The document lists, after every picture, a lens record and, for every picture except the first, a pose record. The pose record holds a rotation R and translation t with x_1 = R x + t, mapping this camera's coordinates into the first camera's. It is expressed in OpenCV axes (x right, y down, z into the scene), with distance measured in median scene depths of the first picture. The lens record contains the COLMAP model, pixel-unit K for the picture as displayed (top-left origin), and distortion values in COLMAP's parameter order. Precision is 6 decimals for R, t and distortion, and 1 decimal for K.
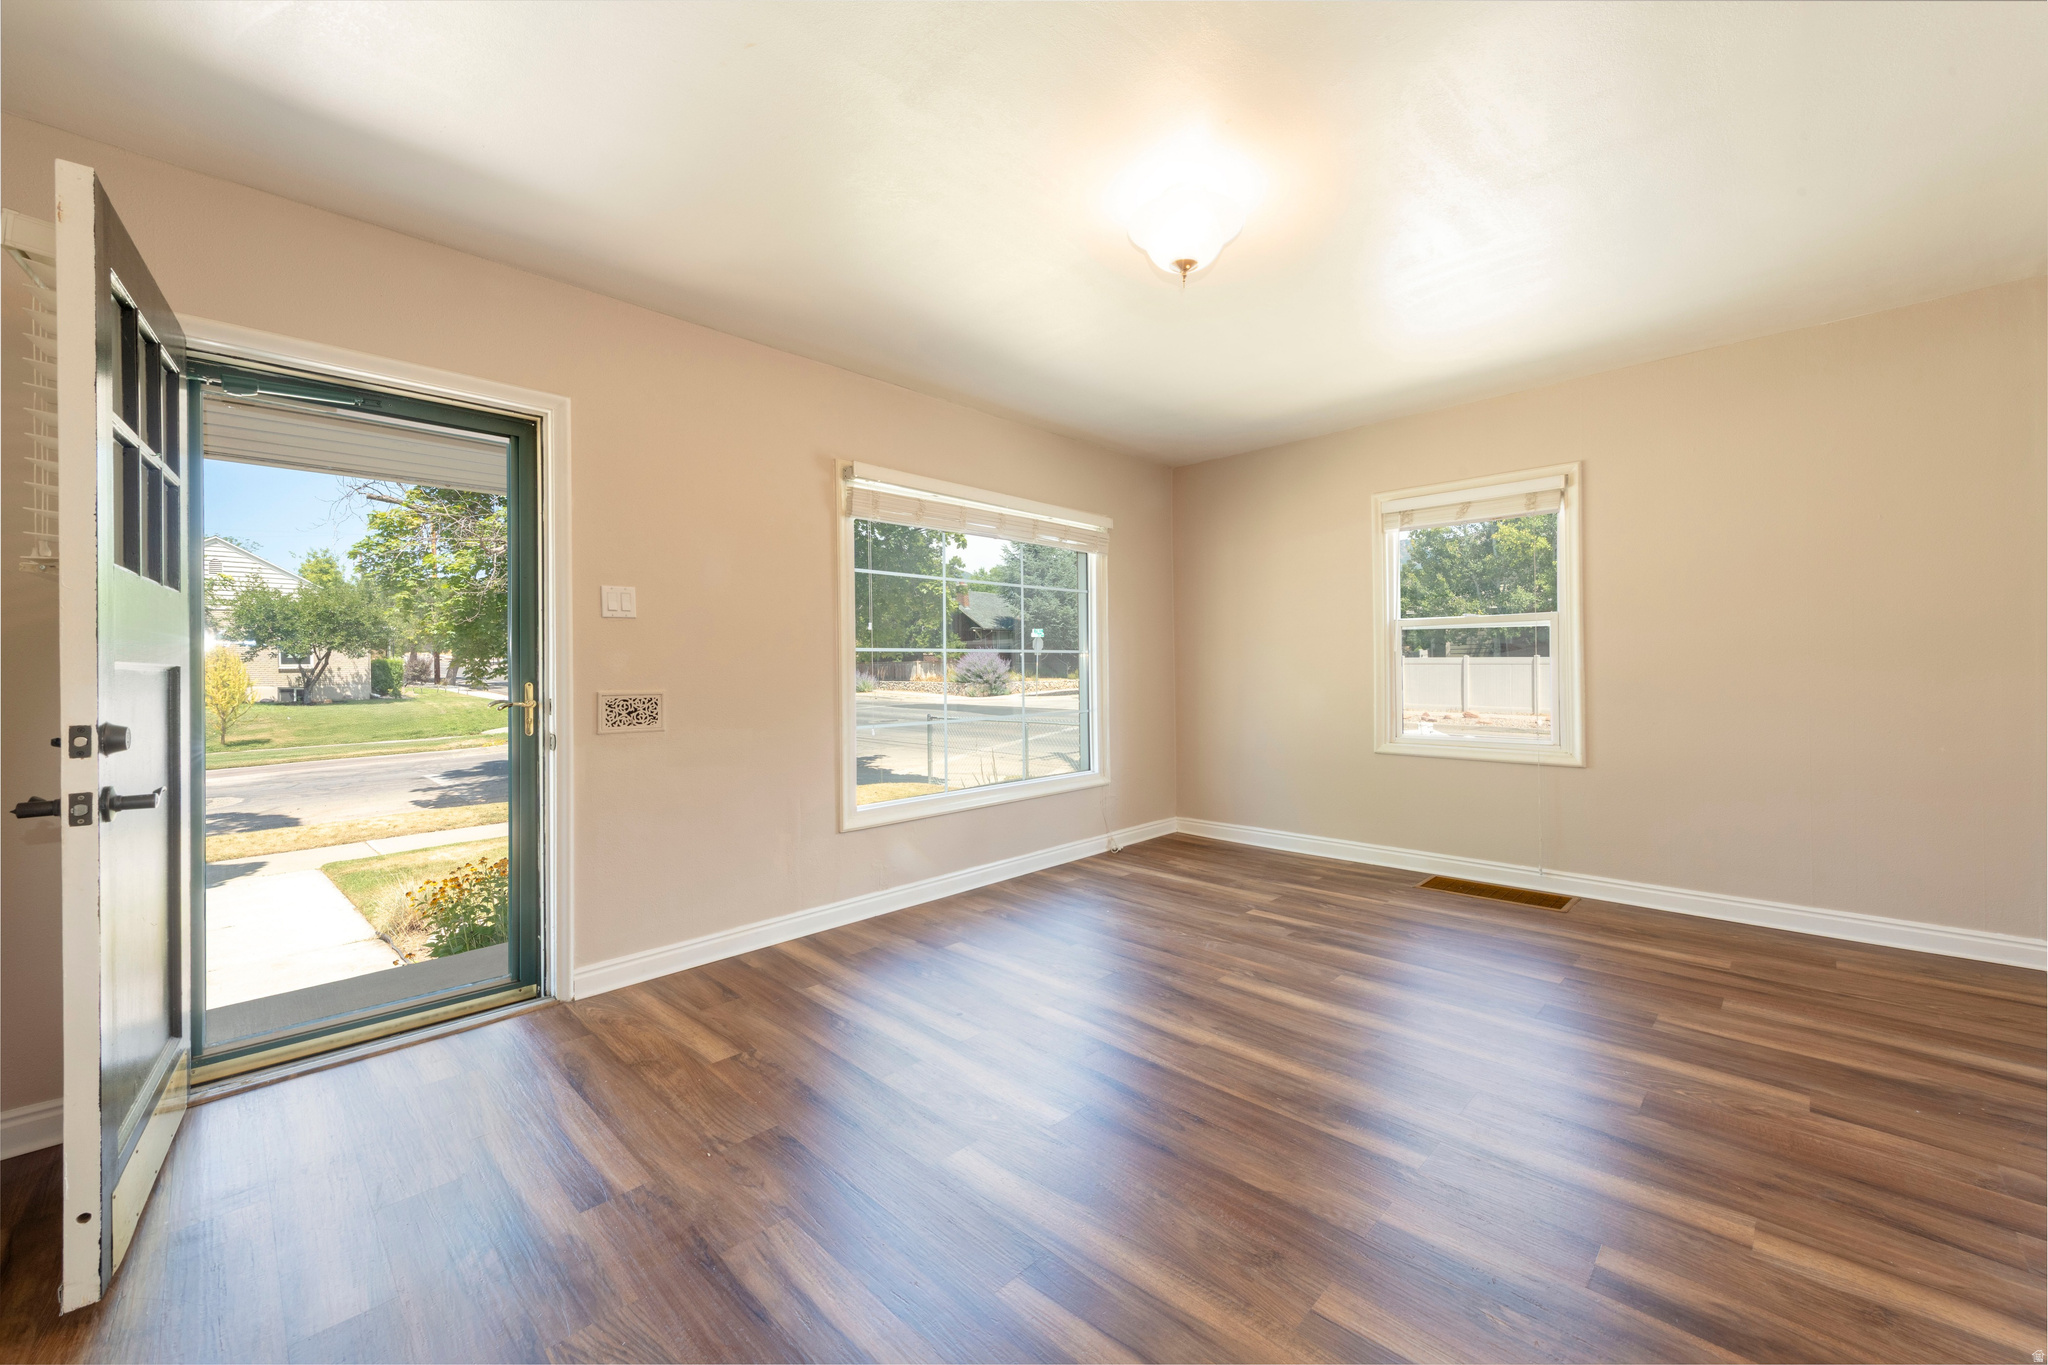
lens RADIAL K [[794.6, 0, 1032.3], [0, 794.6, 679.4], [0, 0, 1]] dist [0.012763, -0.000871]
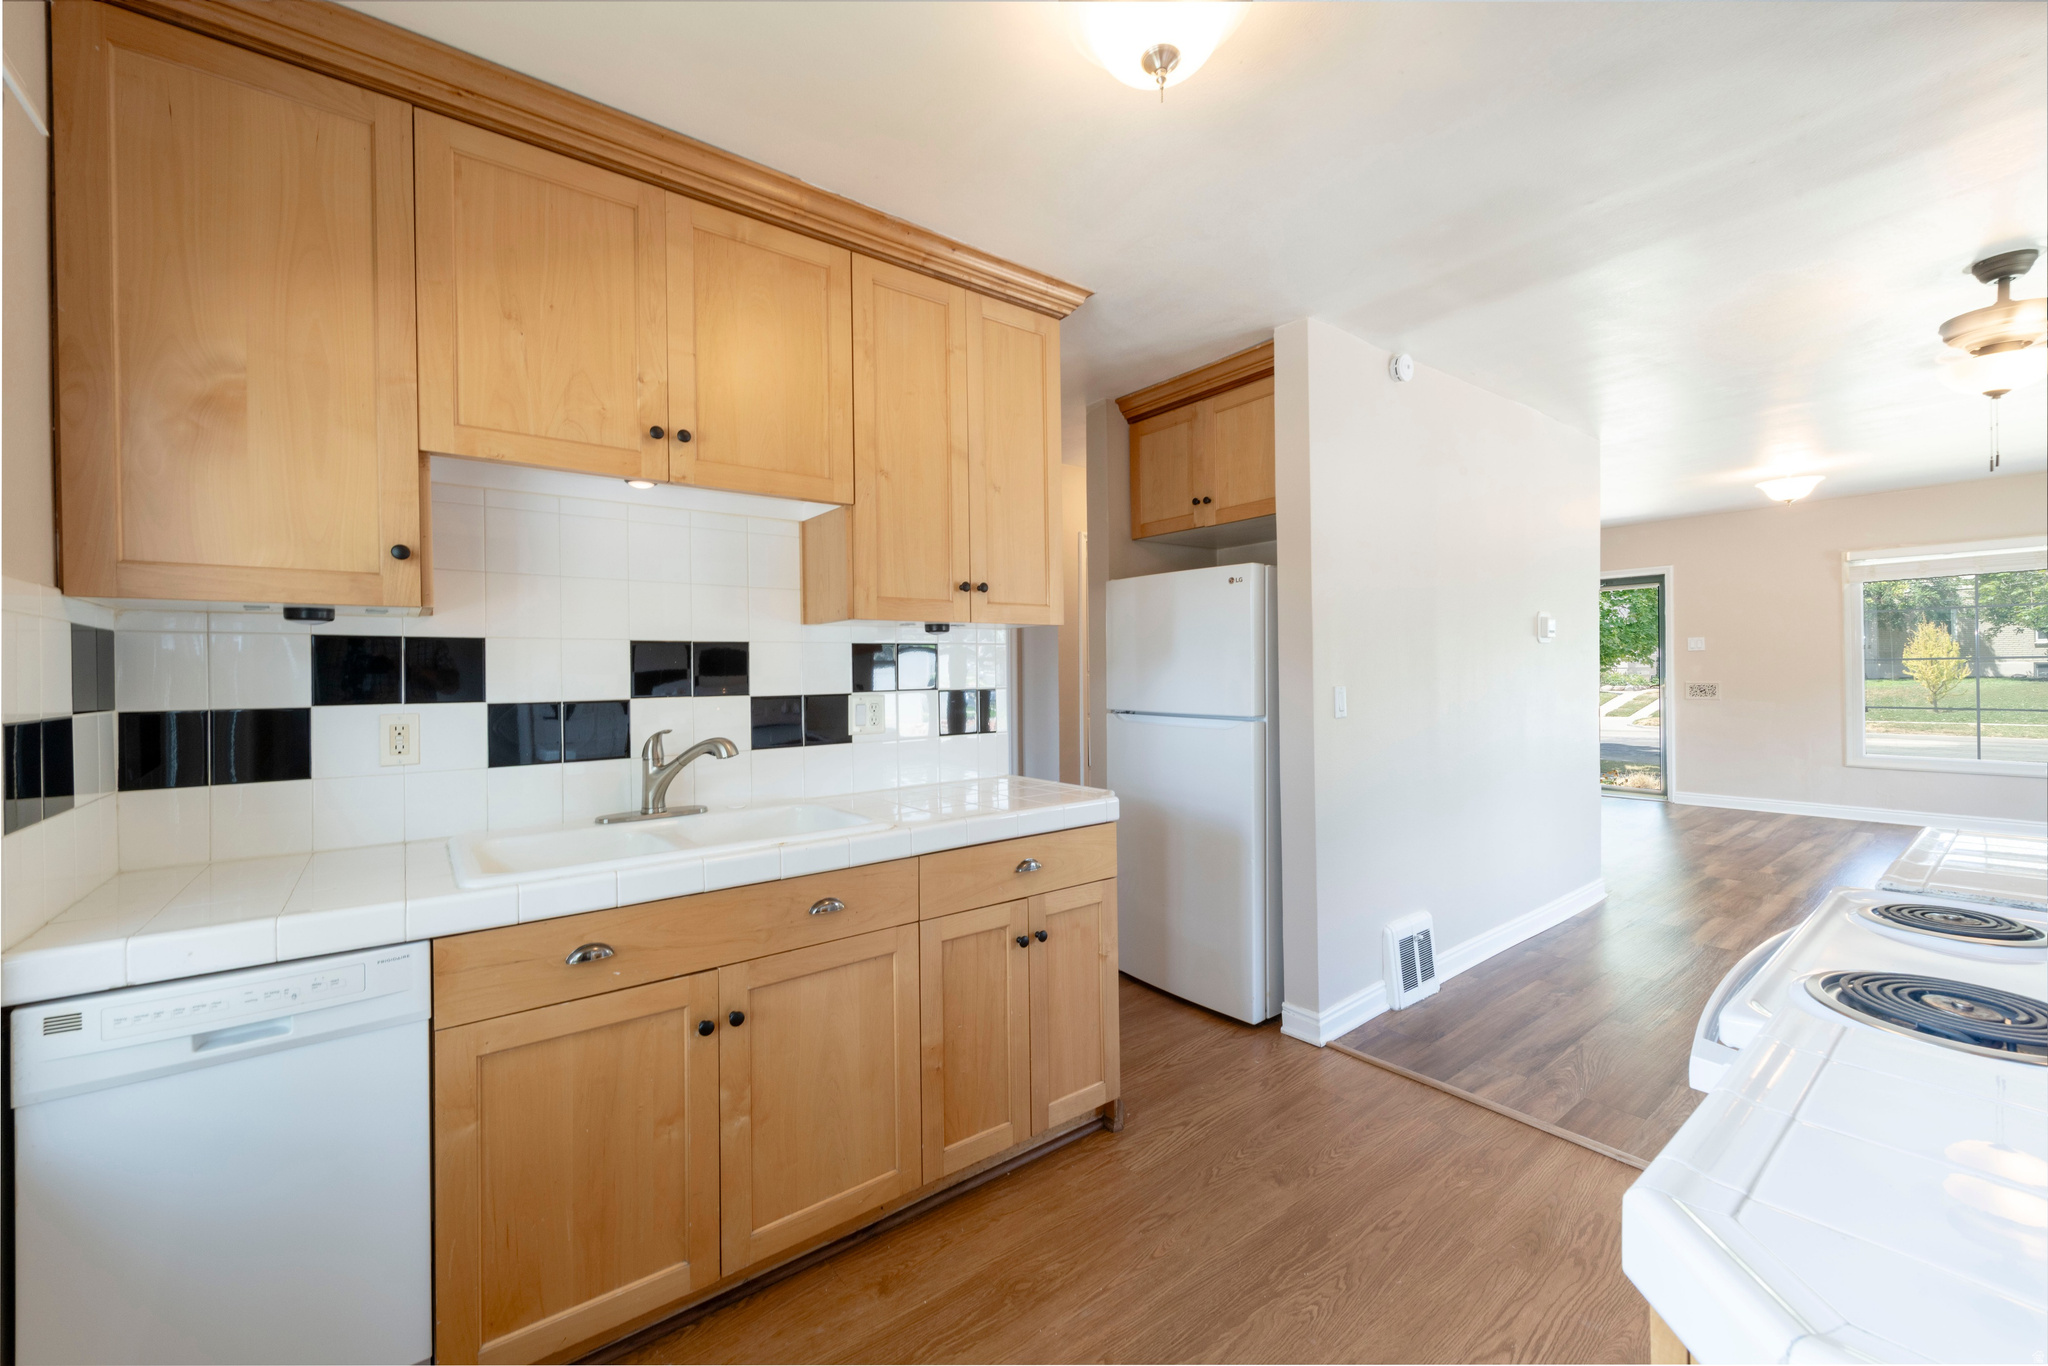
lens RADIAL K [[815.2, 0, 1027.1], [0, 815.2, 666.4], [0, 0, 1]] dist [-0.001180, -0.000092]
pose [[-0.137545, 0.010436, -0.990441, 2.254088], [0.009789, 0.999910, 0.009176, -0.076191], [0.990447, -0.008433, -0.137634, -0.671357]]
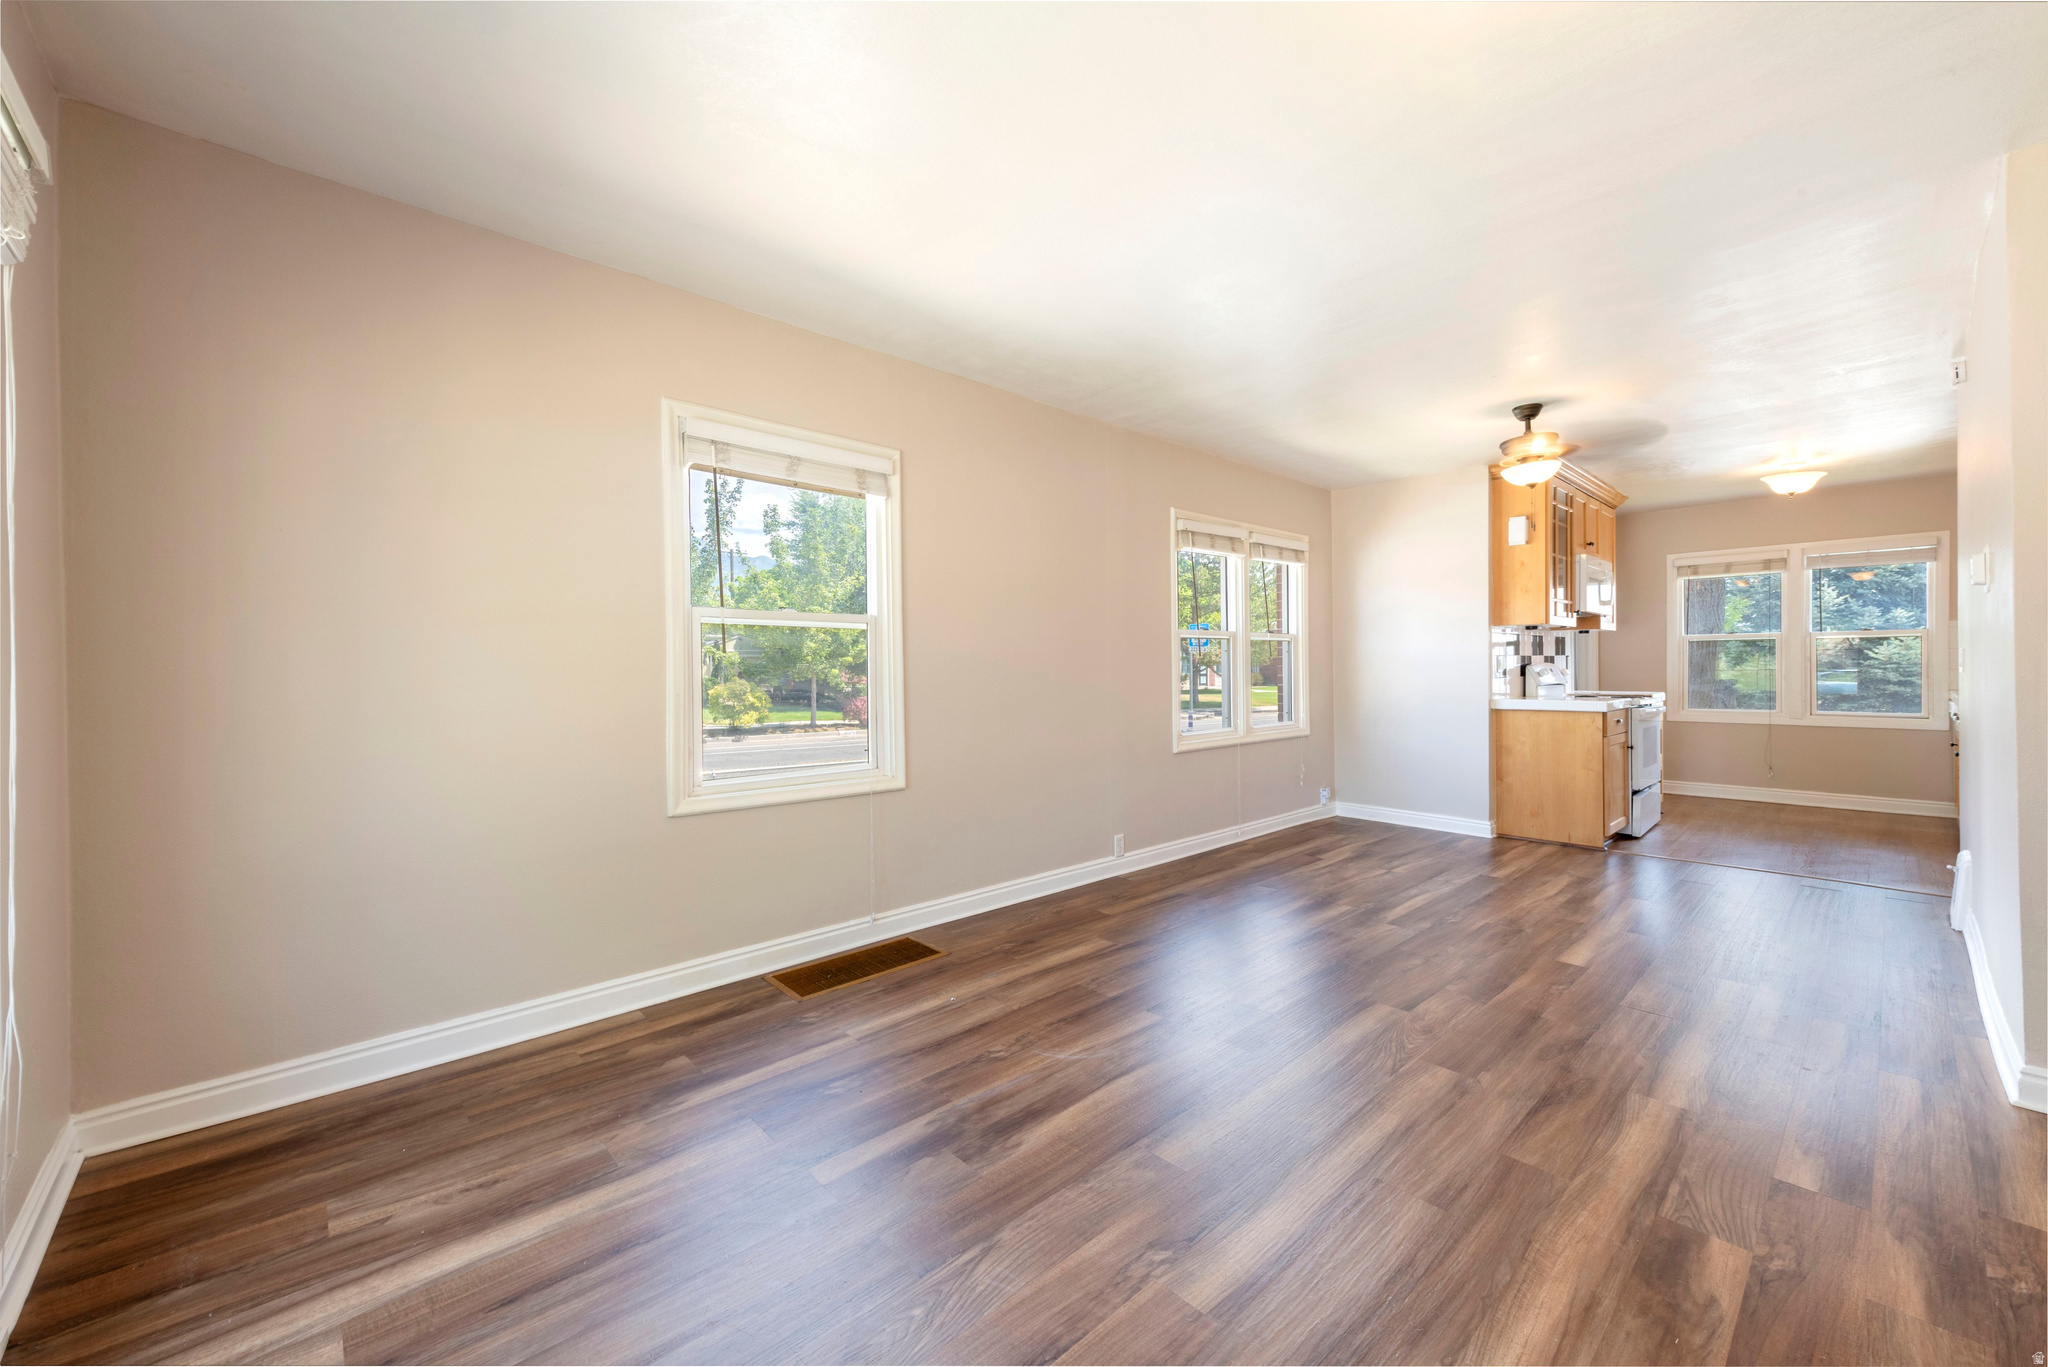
lens RADIAL K [[794.6, 0, 1021.5], [0, 794.6, 678.9], [0, 0, 1]] dist [0.012763, -0.000871]
pose [[0.059050, 0.000040, 0.998255, -0.279160], [0.018526, 0.999828, -0.001136, -0.016261], [-0.998083, 0.018561, 0.059039, 1.113922]]
